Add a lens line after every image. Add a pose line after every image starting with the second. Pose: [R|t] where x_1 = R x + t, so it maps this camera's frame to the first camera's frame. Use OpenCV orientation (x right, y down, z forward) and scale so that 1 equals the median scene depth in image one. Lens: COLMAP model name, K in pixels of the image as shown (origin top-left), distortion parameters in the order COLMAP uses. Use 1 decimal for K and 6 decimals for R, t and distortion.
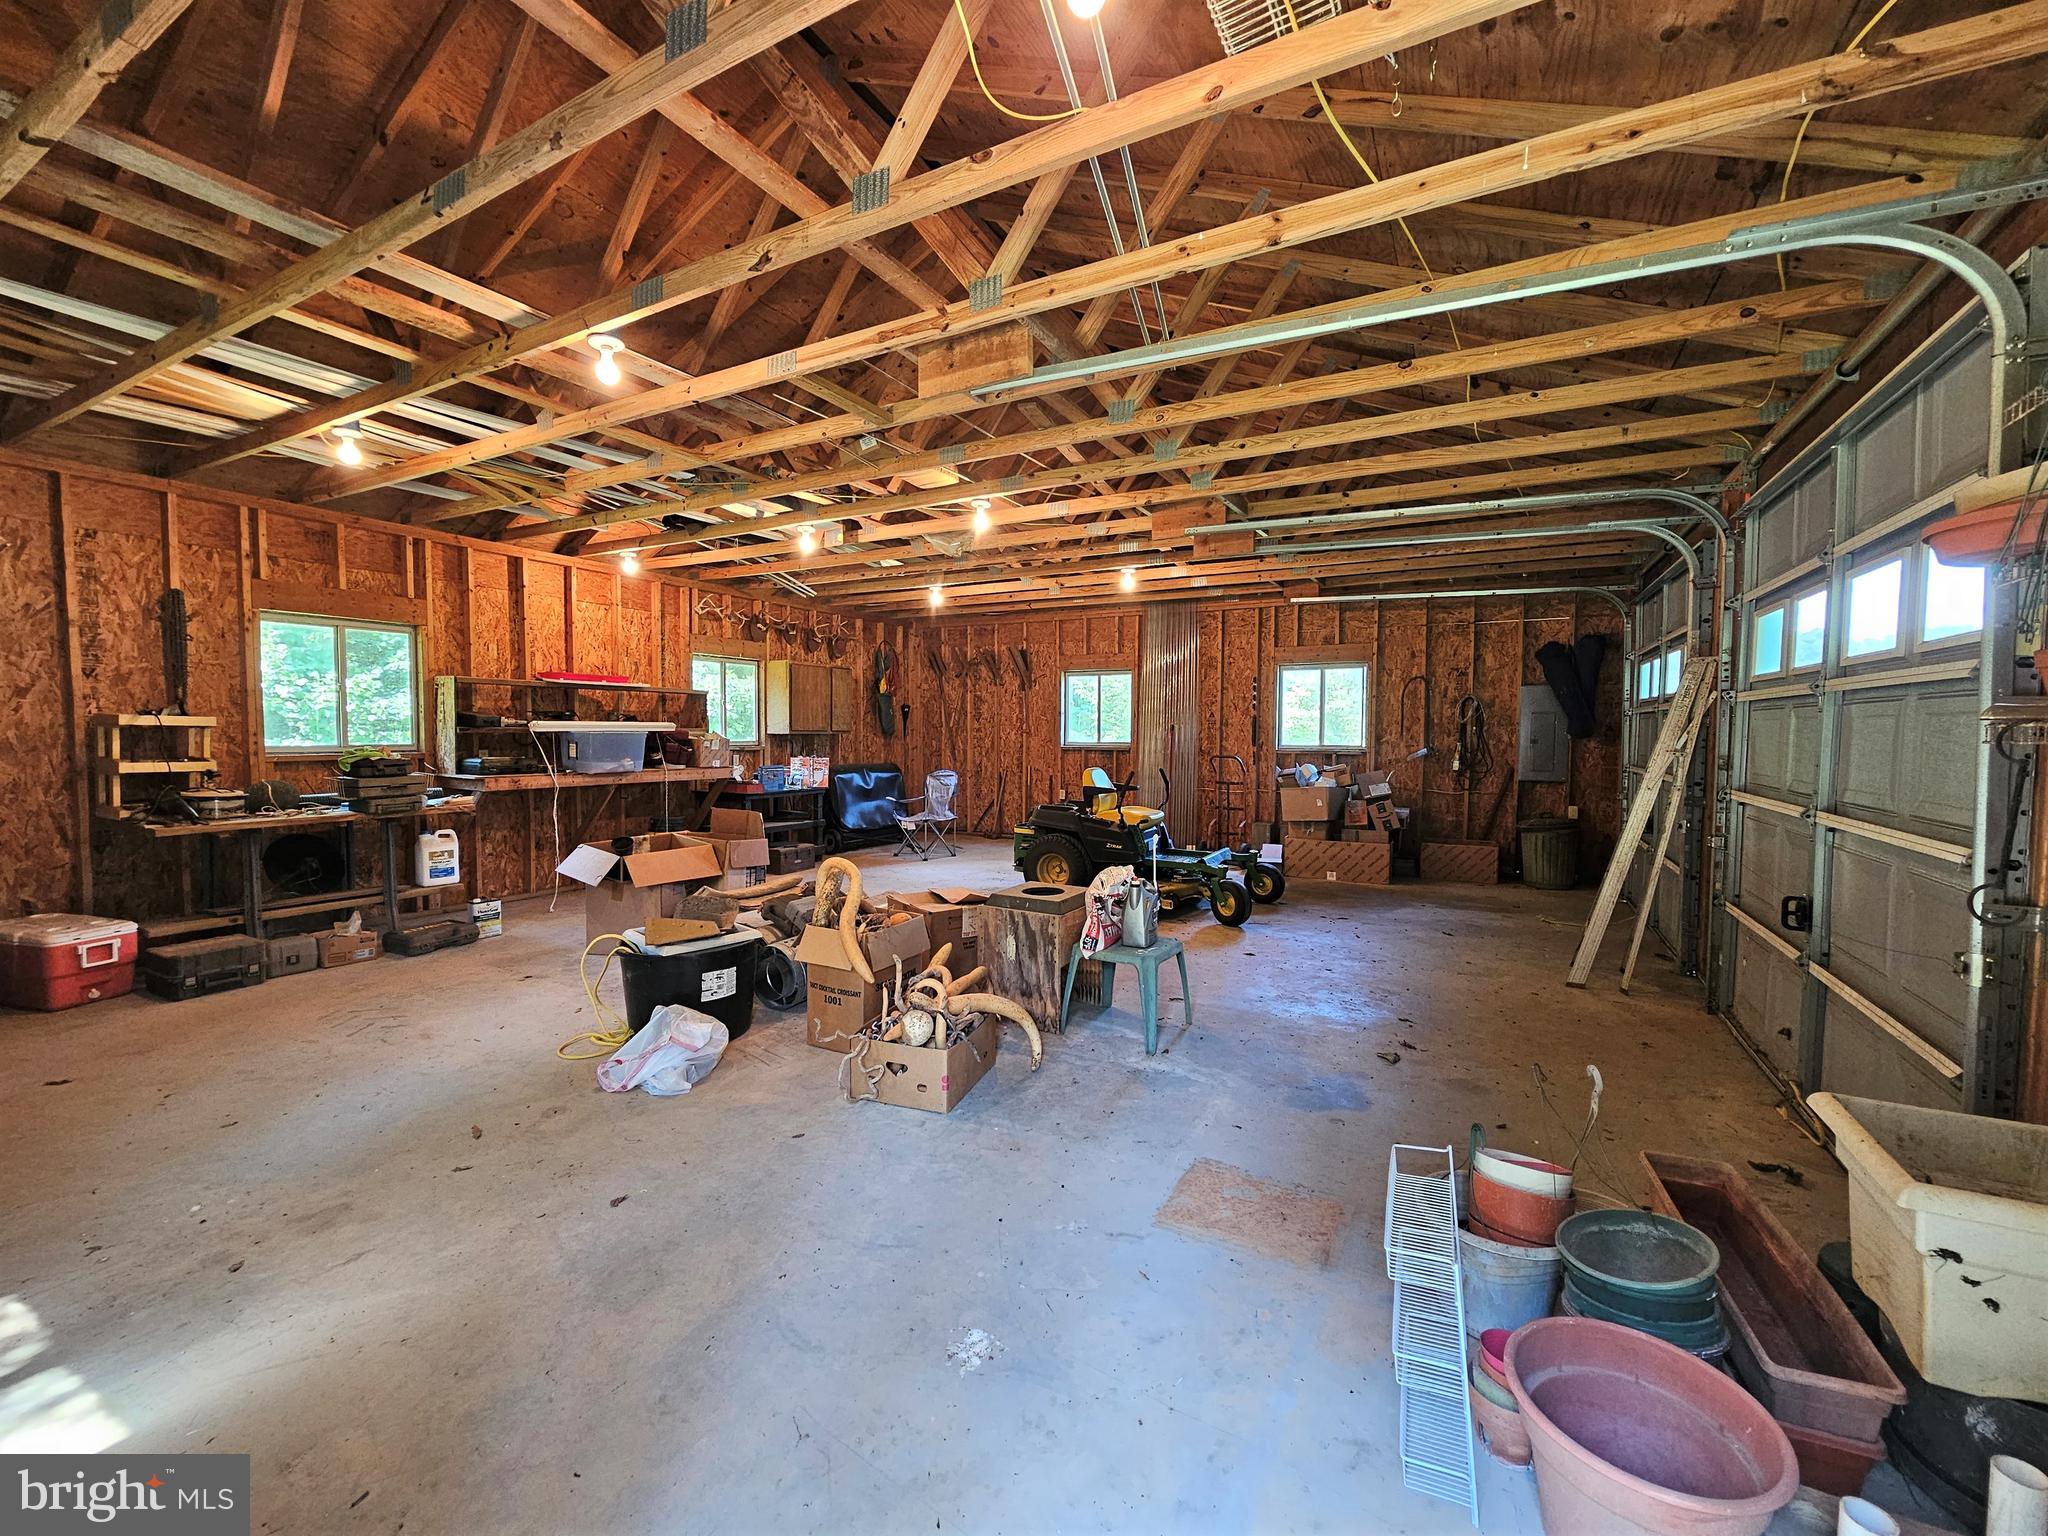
lens RADIAL K [[831.2, 0, 1024.0], [0, 831.2, 768.0], [0, 0, 1]] dist [0.001736, 0.000439]
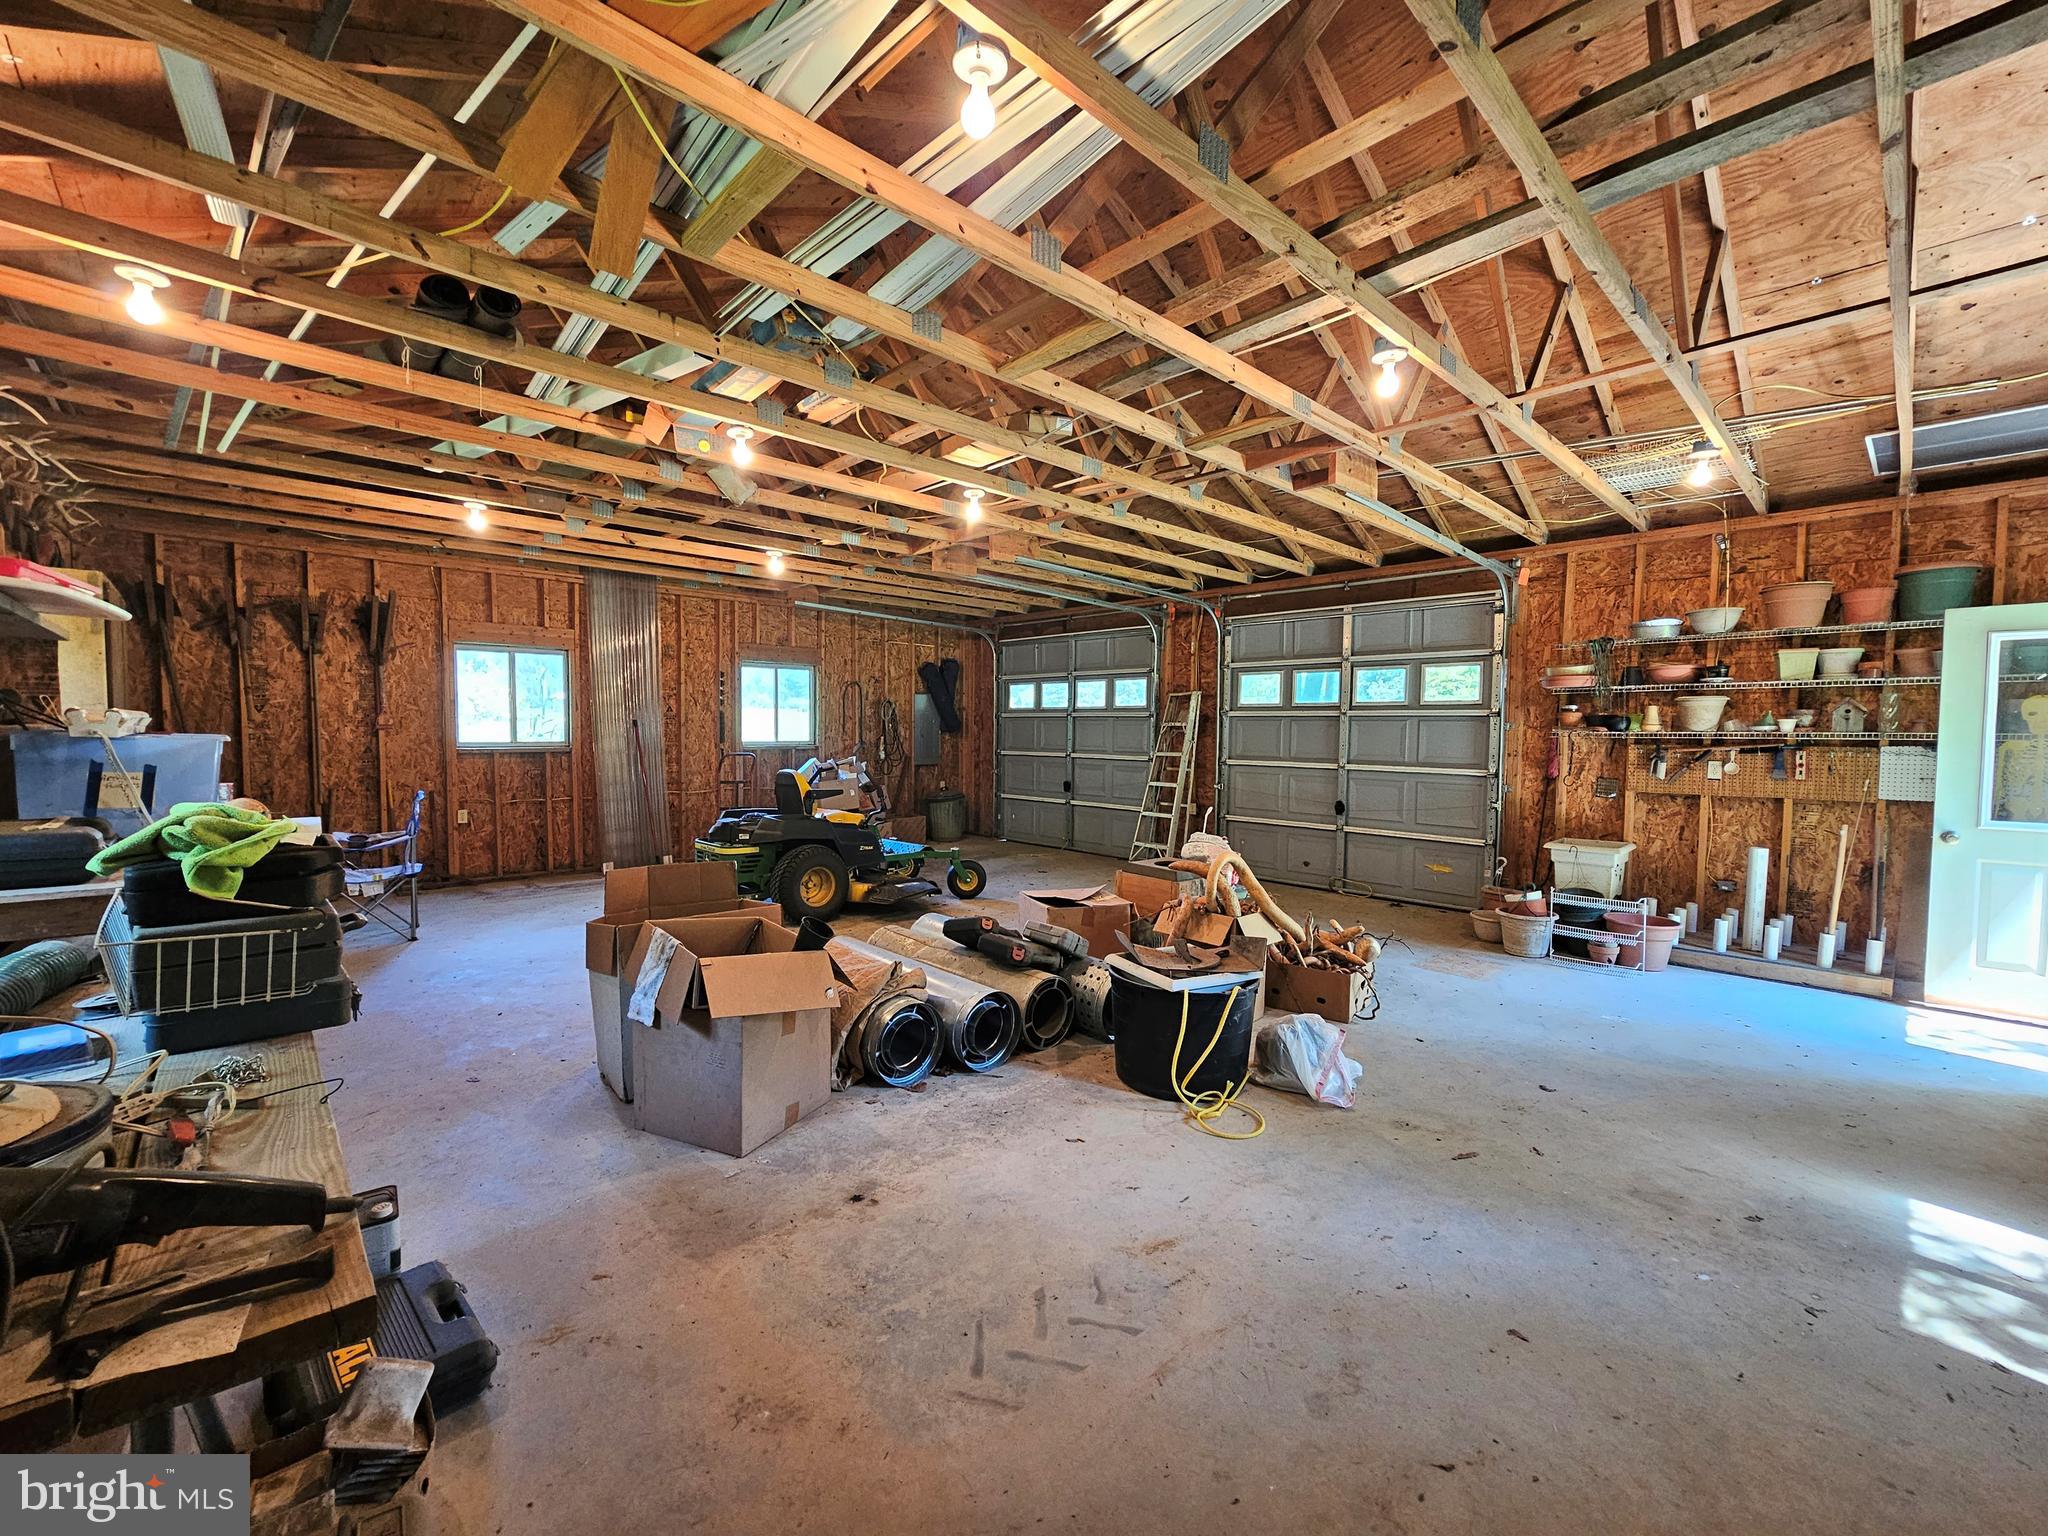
lens RADIAL K [[835.3, 0, 1024.0], [0, 835.3, 768.0], [0, 0, 1]] dist [-0.007243, -0.000250]
pose [[0.312424, -0.046630, 0.948798, -1.065187], [0.038713, 0.998590, 0.036330, -0.038187], [-0.949154, 0.025380, 0.313789, 0.732566]]
